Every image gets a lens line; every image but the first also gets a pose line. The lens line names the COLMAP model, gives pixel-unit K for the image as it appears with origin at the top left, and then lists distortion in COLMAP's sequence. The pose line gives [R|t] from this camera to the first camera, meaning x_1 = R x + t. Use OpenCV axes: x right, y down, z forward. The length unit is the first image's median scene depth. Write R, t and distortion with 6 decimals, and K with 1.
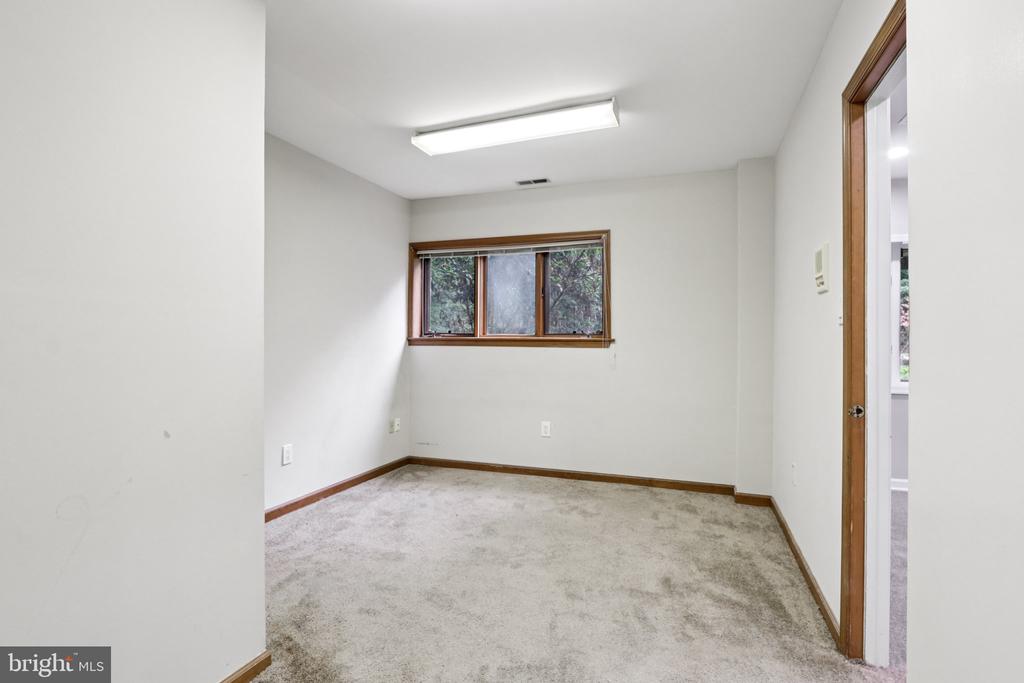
lens RADIAL K [[513.1, 0, 512.0], [0, 513.1, 340.1], [0, 0, 1]] dist [0.000196, 0.000003]
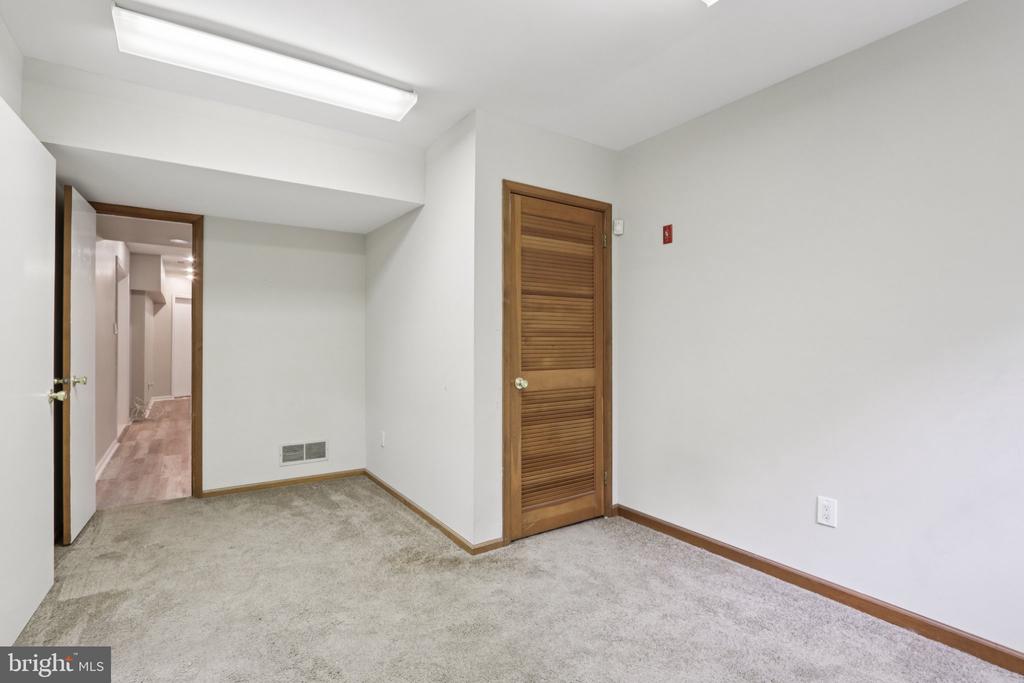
lens RADIAL K [[471.6, 0, 506.6], [0, 471.6, 342.0], [0, 0, 1]] dist [0.000514, 0.000058]
pose [[-0.582627, -0.004581, -0.812727, 0.334171], [-0.004521, 0.999987, -0.002395, -0.002971], [0.812727, 0.002279, -0.582640, 1.019596]]
